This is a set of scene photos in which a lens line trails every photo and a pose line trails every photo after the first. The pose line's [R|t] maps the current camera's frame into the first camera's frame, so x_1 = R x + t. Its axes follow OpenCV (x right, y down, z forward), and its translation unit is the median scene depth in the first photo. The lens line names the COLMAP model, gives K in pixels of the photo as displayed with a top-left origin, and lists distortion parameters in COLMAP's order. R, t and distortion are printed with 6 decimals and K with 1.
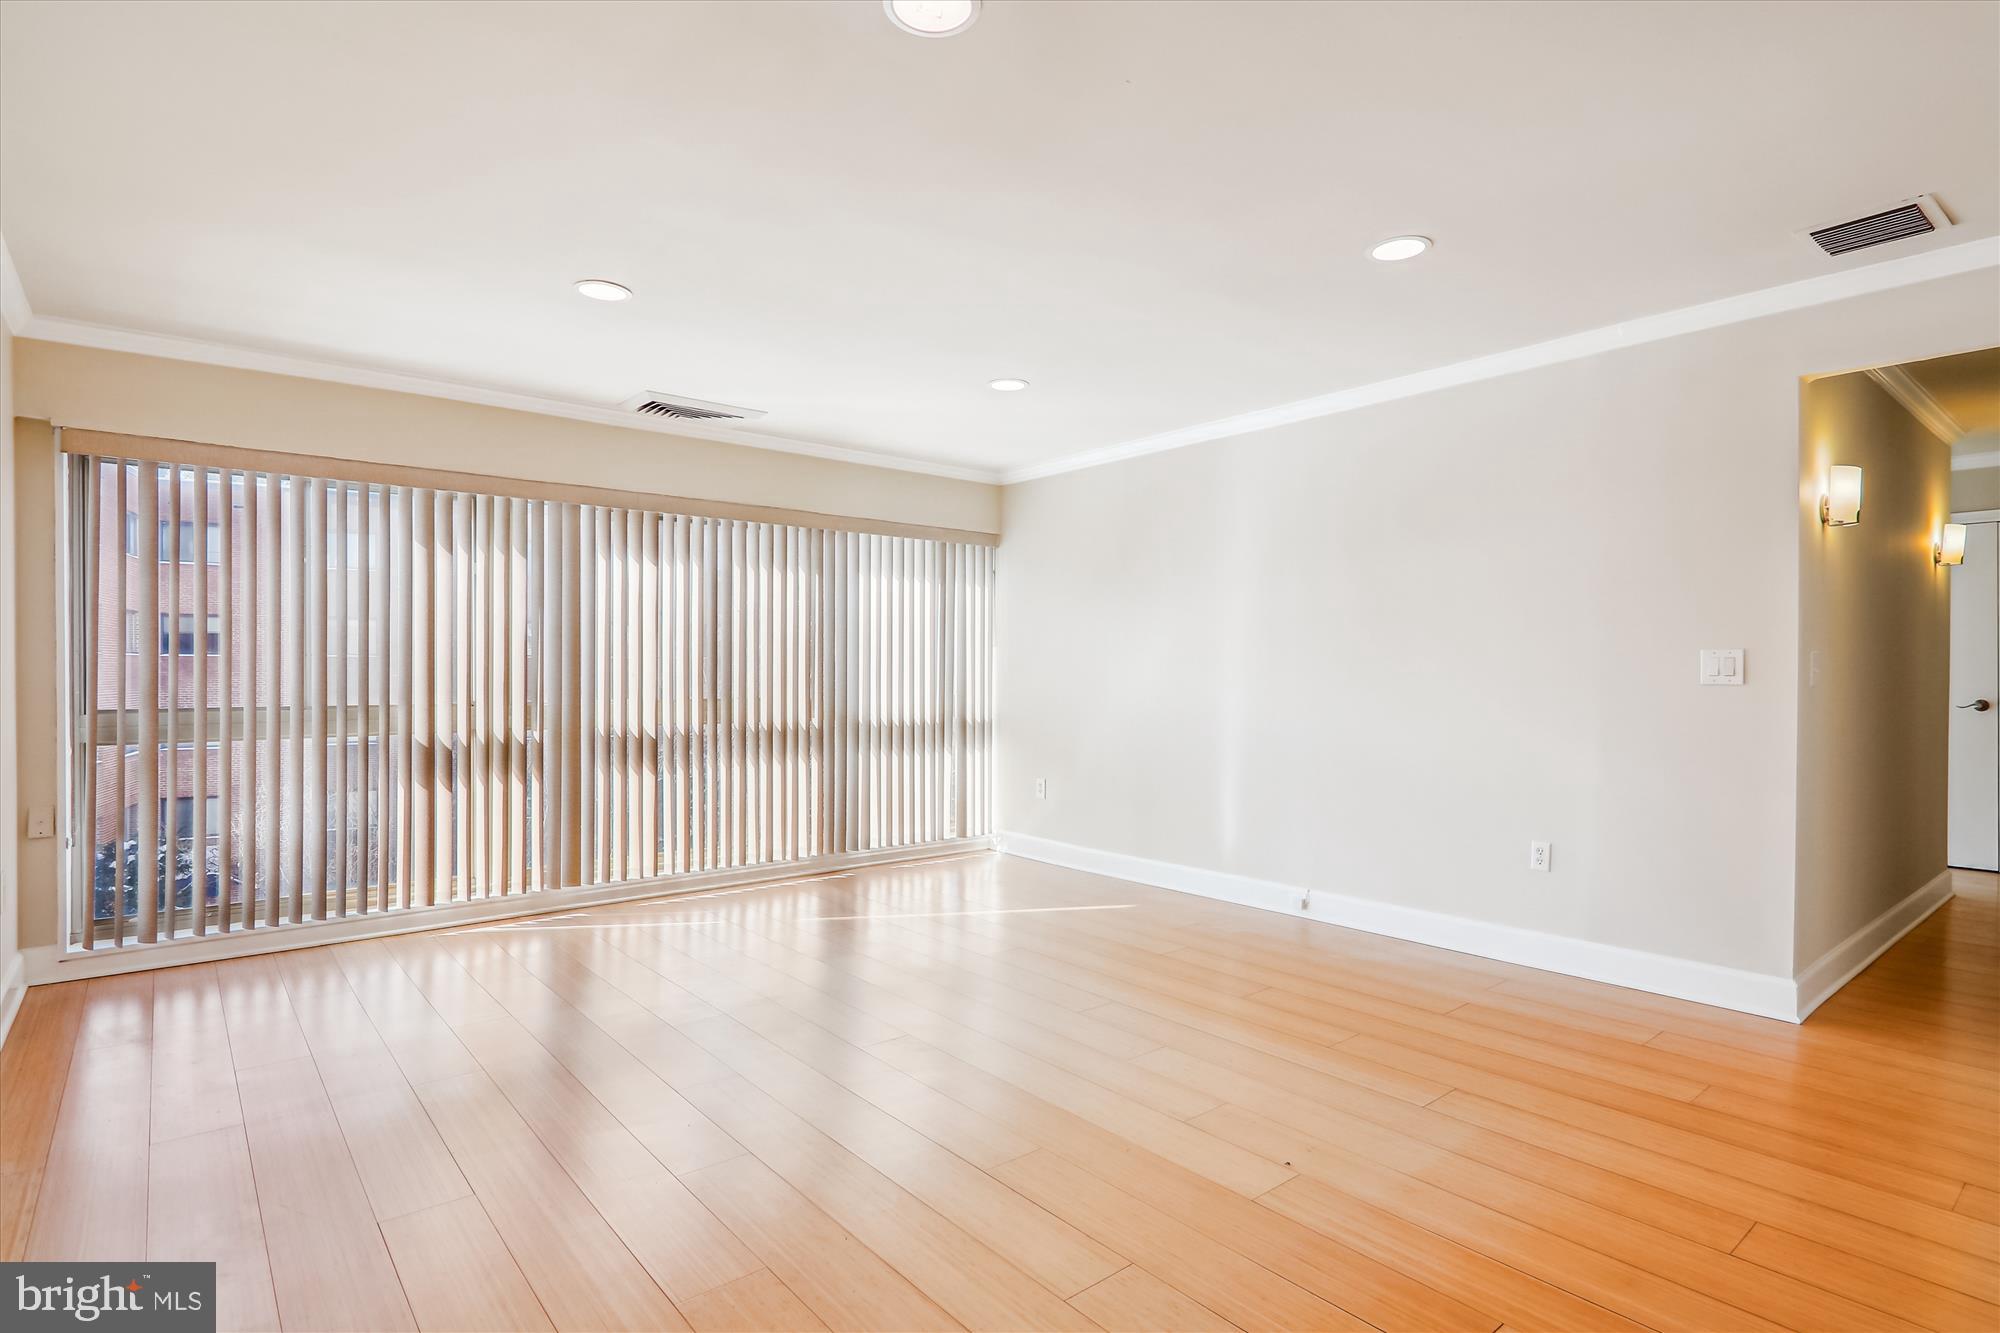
lens RADIAL K [[1001.0, 0, 1000.0], [0, 1001.0, 666.5], [0, 0, 1]] dist [0.002242, -0.000576]
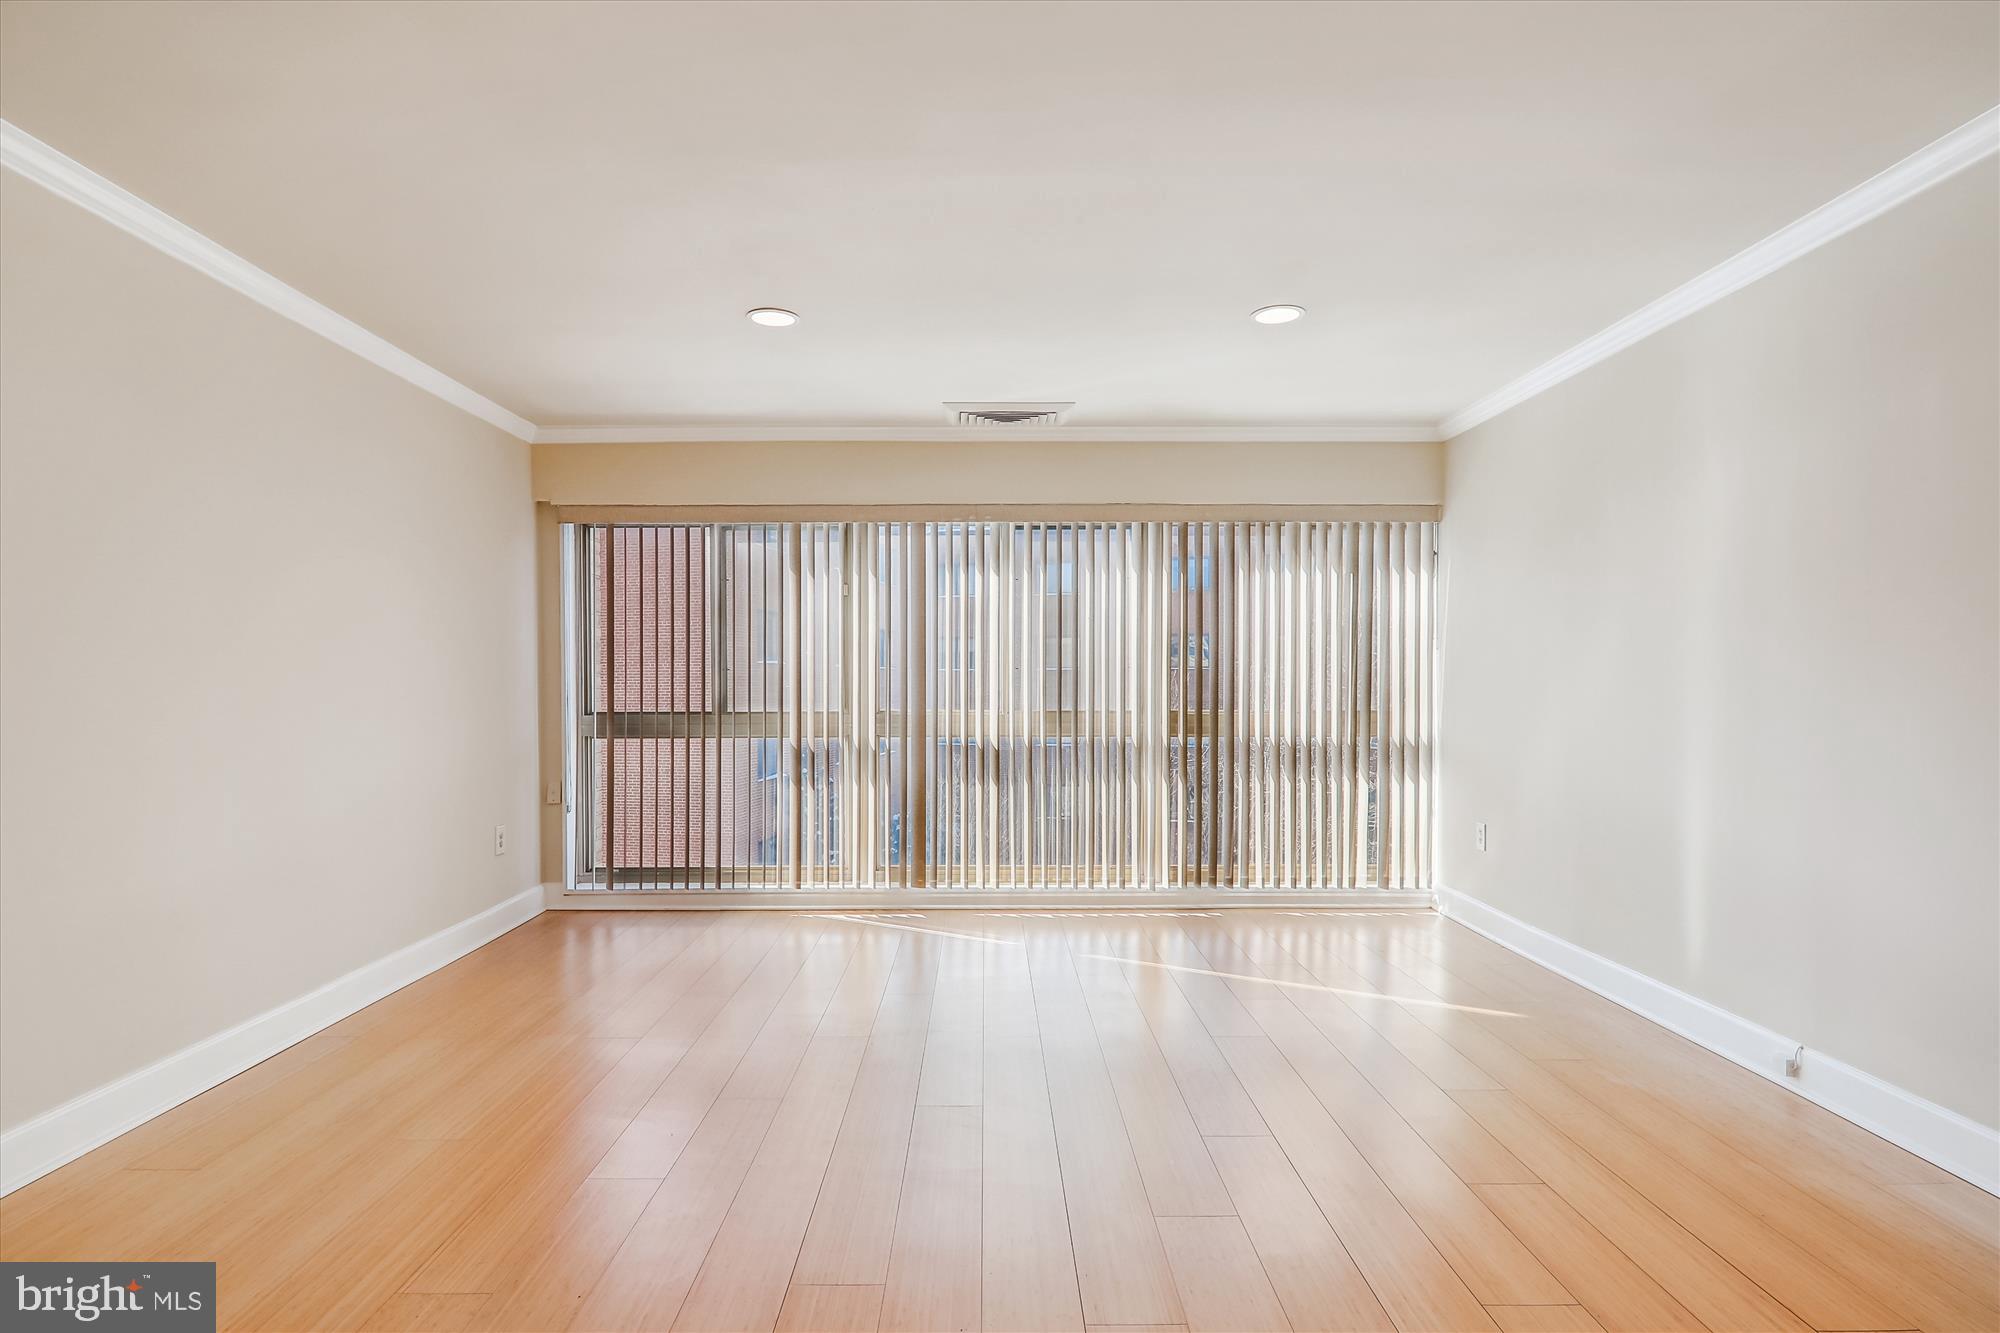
lens RADIAL K [[1014.3, 0, 1000.0], [0, 1014.3, 666.5], [0, 0, 1]] dist [-0.025844, -0.000971]
pose [[0.777901, -0.011145, -0.628288, 0.263762], [0.005774, 0.999927, -0.010589, -0.000143], [0.628361, 0.004609, 0.777909, 0.201536]]
